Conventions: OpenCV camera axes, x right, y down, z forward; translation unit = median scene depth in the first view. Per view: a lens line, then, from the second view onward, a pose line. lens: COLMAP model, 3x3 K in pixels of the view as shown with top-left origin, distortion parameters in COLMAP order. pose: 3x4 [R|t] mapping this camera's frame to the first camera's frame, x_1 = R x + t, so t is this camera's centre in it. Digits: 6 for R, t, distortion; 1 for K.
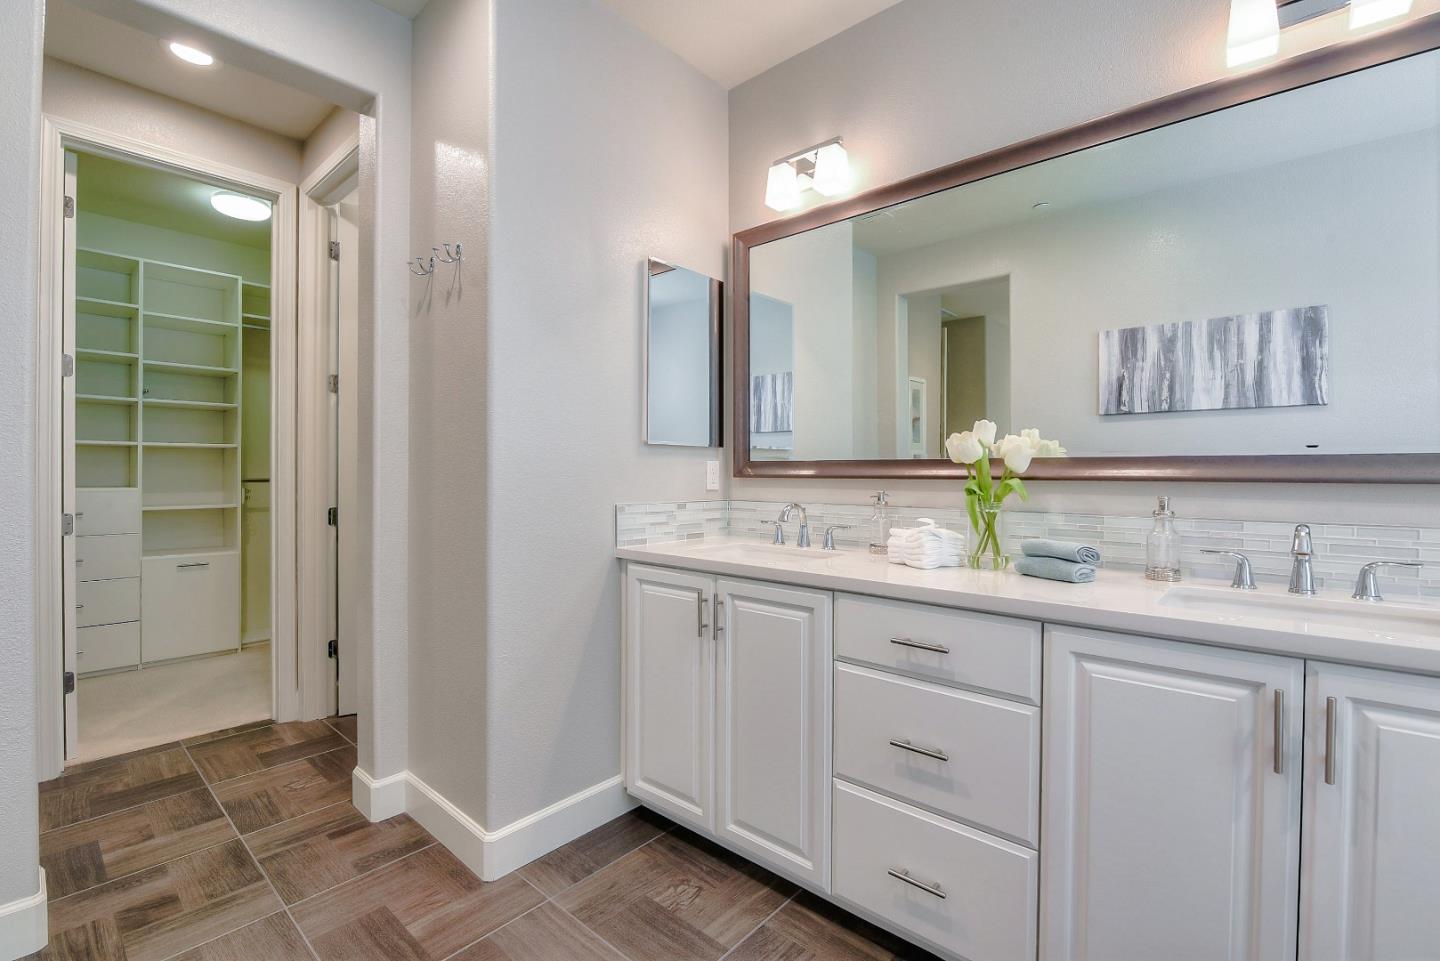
lens RADIAL K [[584.3, 0, 663.4], [0, 584.3, 479.7], [0, 0, 1]] dist [-0.001710, -0.000174]
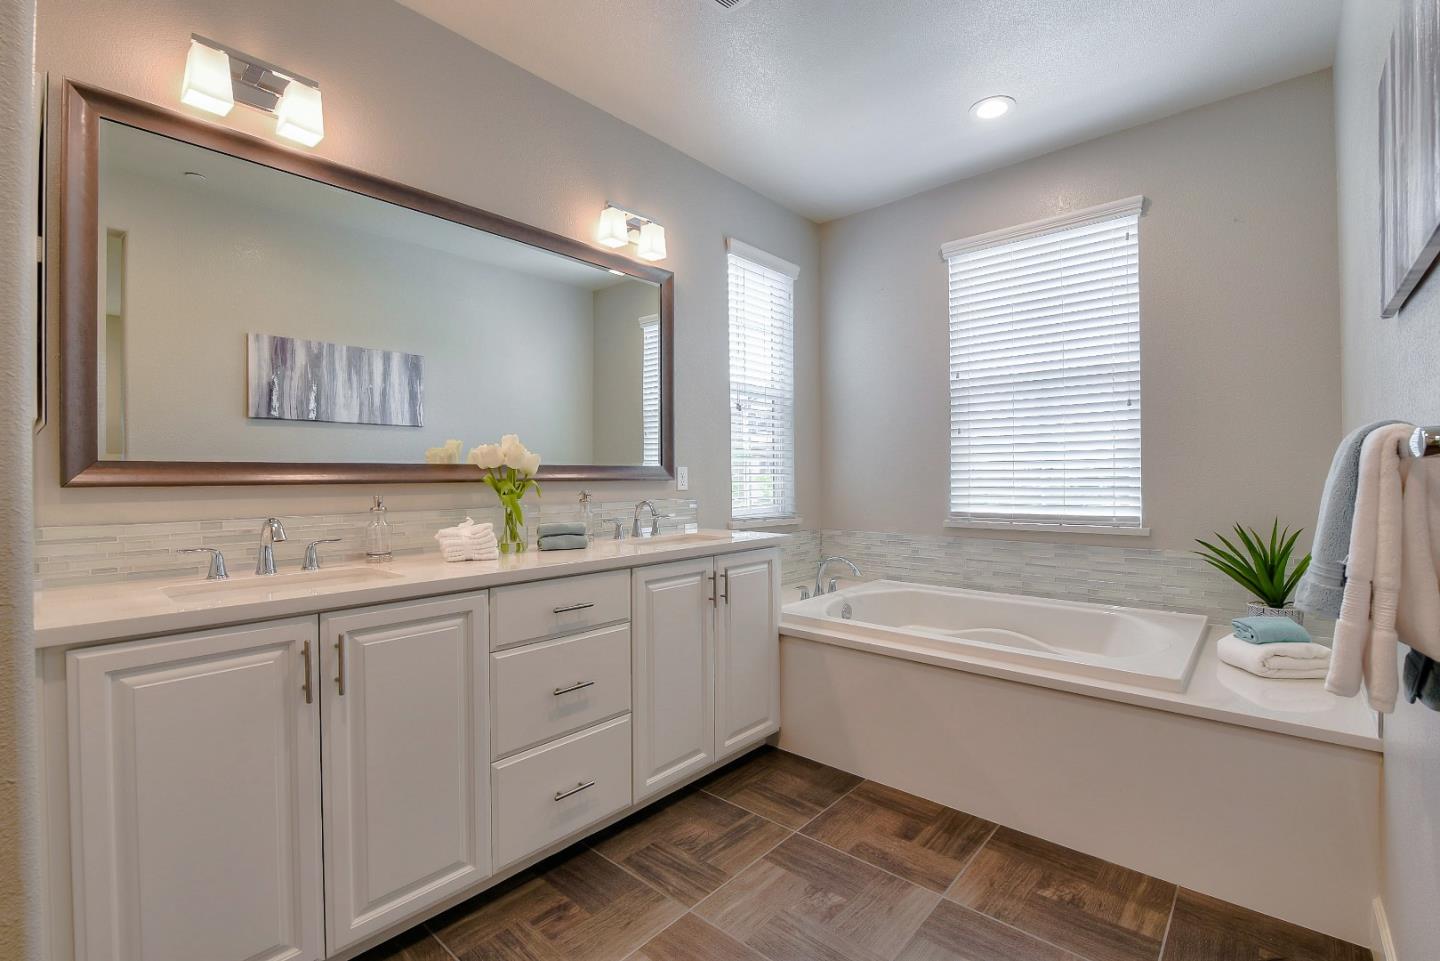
lens RADIAL K [[633.6, 0, 723.5], [0, 633.6, 473.9], [0, 0, 1]] dist [-0.001309, -0.000243]
pose [[0.030064, -0.002659, 0.999544, -0.334345], [0.019569, 0.999806, 0.002071, -0.004354], [-0.999356, 0.019498, 0.030111, 0.210866]]
